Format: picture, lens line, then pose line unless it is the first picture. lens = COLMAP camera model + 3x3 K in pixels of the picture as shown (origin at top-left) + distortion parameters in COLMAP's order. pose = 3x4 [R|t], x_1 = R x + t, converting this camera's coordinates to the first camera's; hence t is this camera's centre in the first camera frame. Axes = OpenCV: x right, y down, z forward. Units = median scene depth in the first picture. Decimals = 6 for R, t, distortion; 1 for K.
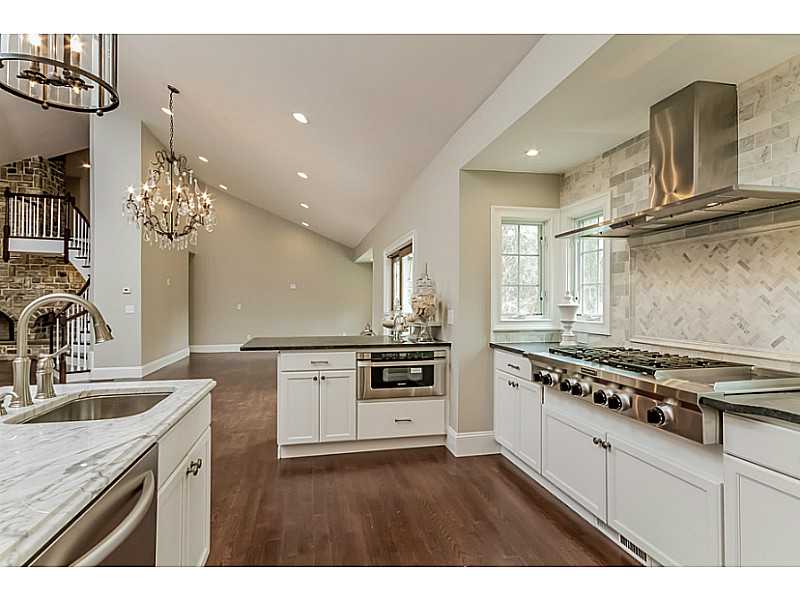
lens RADIAL K [[423.8, 0, 400.0], [0, 423.8, 300.0], [0, 0, 1]] dist [0.004905, 0.001484]
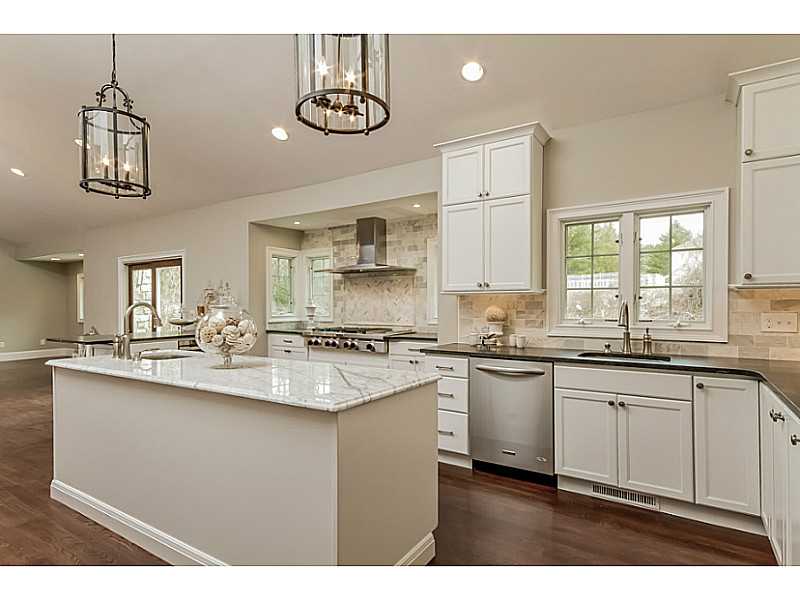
lens RADIAL K [[446.1, 0, 399.9], [0, 446.1, 308.8], [0, 0, 1]] dist [-0.000009, -0.000182]
pose [[0.708685, -0.010741, 0.705444, -0.727070], [0.002524, 0.999916, 0.012690, -0.002409], [-0.705521, -0.007213, 0.708653, -0.667535]]
